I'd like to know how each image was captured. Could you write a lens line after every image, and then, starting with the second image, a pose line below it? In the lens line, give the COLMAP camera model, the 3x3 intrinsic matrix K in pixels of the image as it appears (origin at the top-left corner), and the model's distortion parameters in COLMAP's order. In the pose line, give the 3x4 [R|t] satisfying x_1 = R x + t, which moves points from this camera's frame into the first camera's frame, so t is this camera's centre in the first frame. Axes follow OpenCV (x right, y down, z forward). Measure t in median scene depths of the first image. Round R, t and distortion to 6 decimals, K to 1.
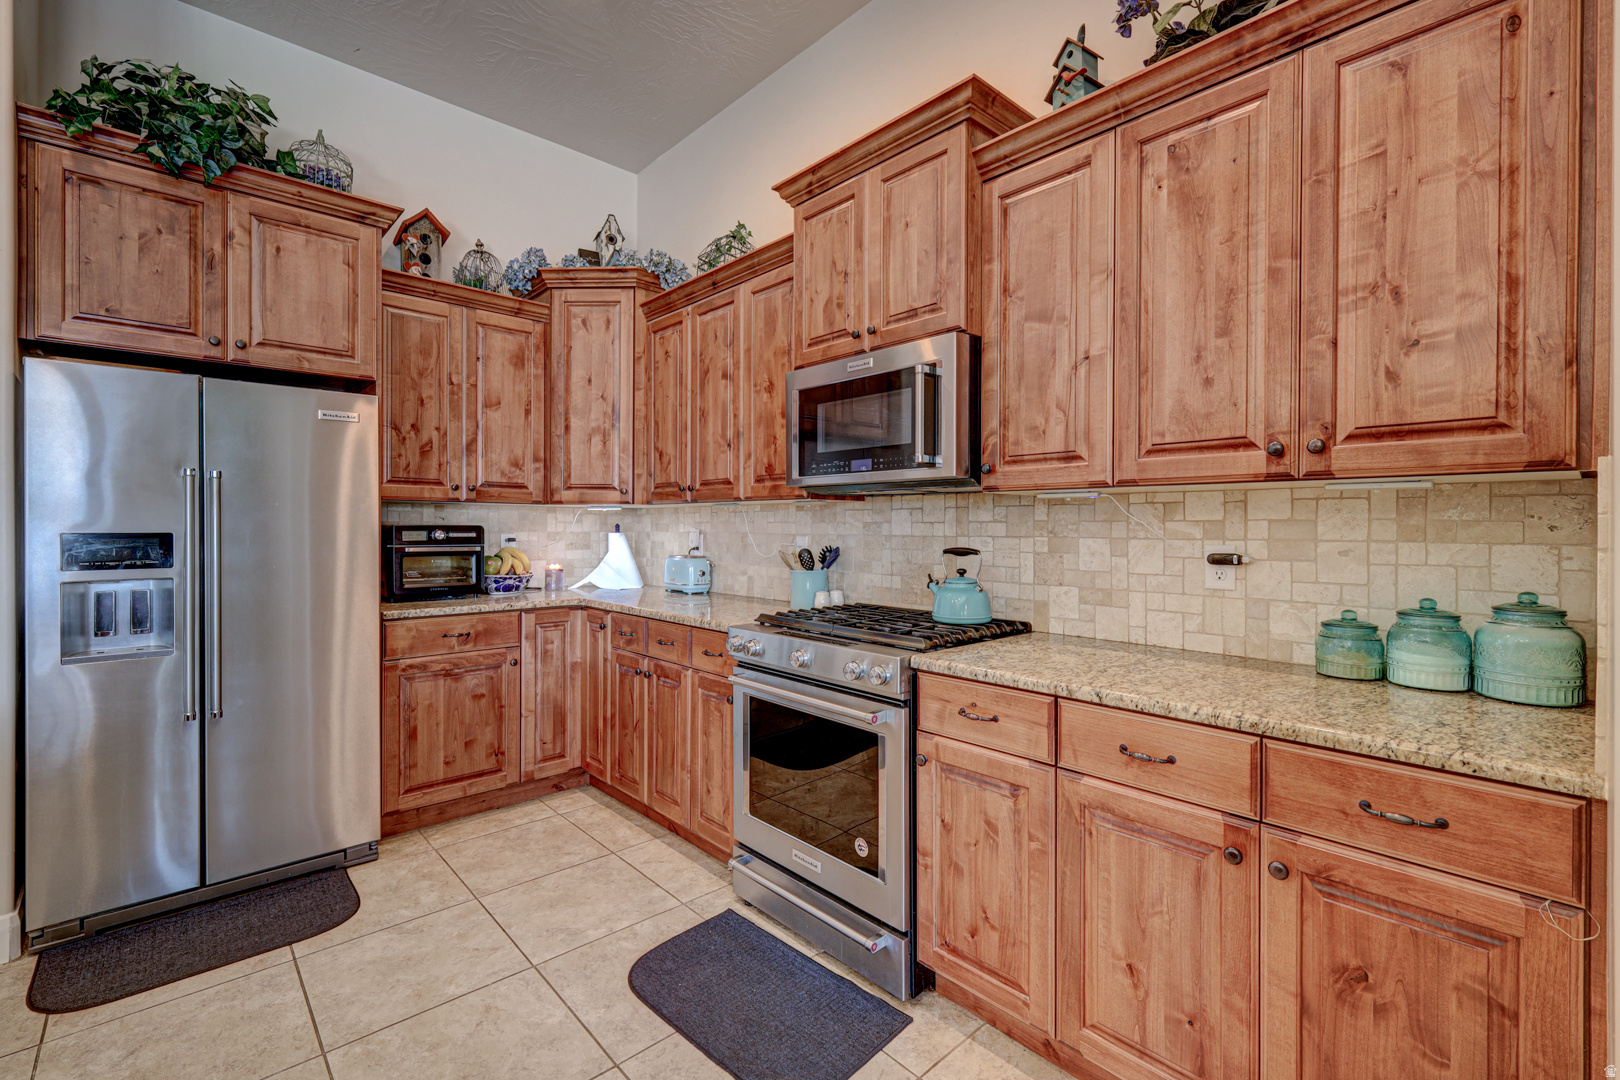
lens RADIAL K [[707.9, 0, 817.6], [0, 707.9, 533.3], [0, 0, 1]] dist [0.003084, -0.000733]
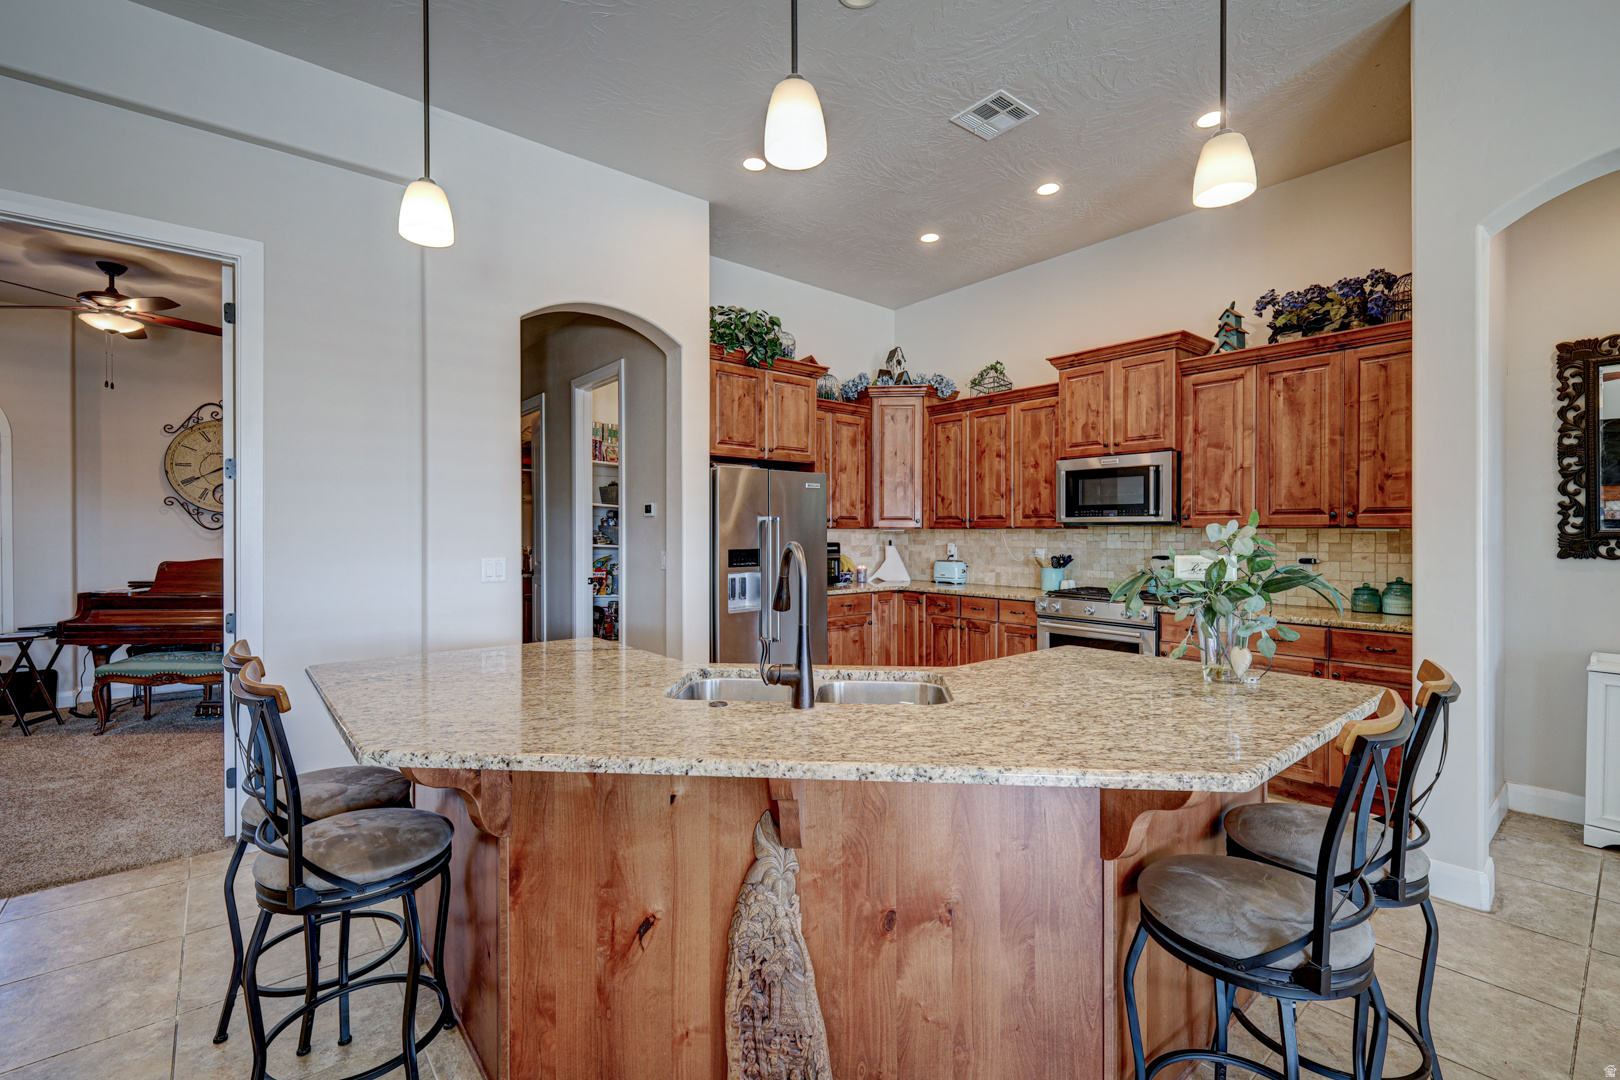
lens RADIAL K [[707.9, 0, 815.9], [0, 707.9, 540.6], [0, 0, 1]] dist [0.003084, -0.000733]
pose [[0.999109, -0.002137, -0.042152, -0.733460], [0.002182, 0.999997, 0.001017, -0.027376], [0.042149, -0.001108, 0.999111, -1.076681]]
